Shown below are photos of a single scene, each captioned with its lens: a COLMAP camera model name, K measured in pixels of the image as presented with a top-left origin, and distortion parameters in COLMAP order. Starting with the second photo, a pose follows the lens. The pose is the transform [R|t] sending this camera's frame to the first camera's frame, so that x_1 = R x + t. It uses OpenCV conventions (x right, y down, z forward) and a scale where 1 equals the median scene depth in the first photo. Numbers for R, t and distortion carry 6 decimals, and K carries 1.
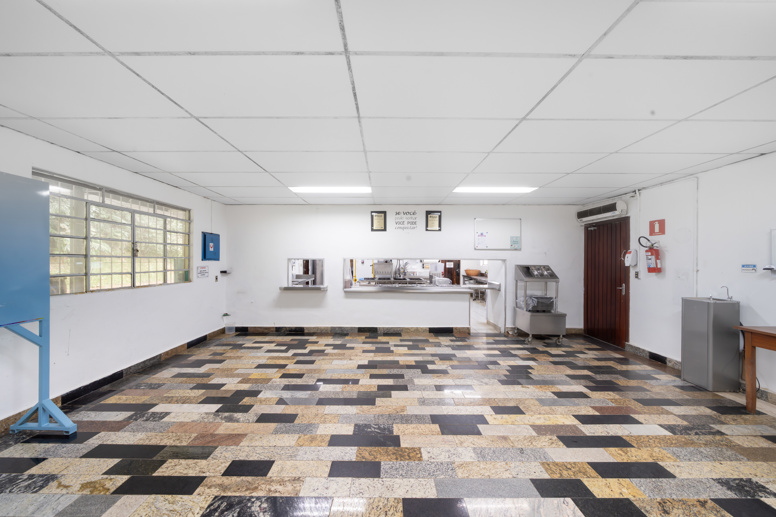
lens RADIAL K [[283.8, 0, 388.0], [0, 283.8, 258.5], [0, 0, 1]] dist [-0.001639, -0.000152]
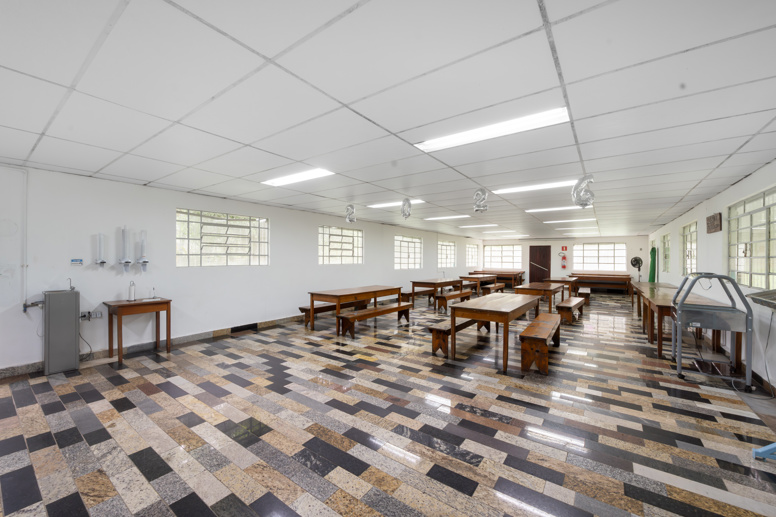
lens RADIAL K [[283.8, 0, 388.0], [0, 283.8, 258.5], [0, 0, 1]] dist [-0.001639, -0.000152]
pose [[-0.830962, -0.007855, 0.556274, -0.686017], [-0.010277, 0.999946, -0.001232, 0.008248], [-0.556235, -0.006741, -0.830998, 1.569924]]
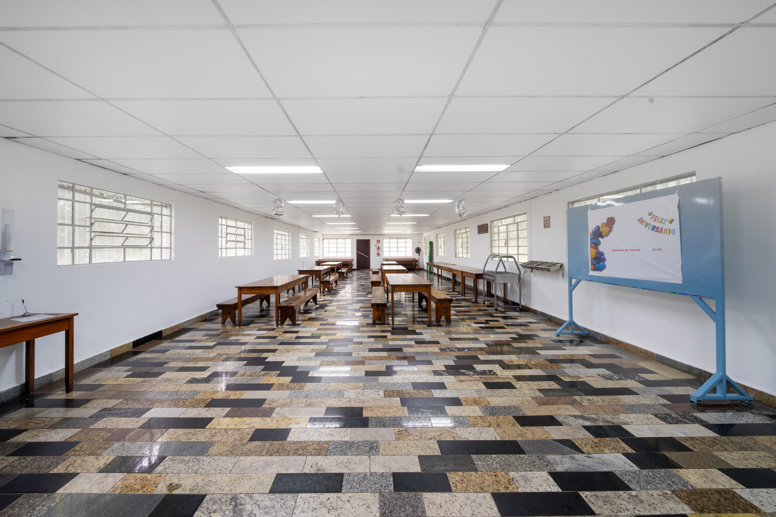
lens RADIAL K [[236.2, 0, 378.6], [0, 236.2, 244.7], [0, 0, 1]] dist [-0.001473, -0.000097]
pose [[-0.999989, 0.004691, -0.000826, 0.123424], [0.004708, 0.999734, -0.022566, 0.011776], [0.000720, -0.022569, -0.999745, 1.873960]]
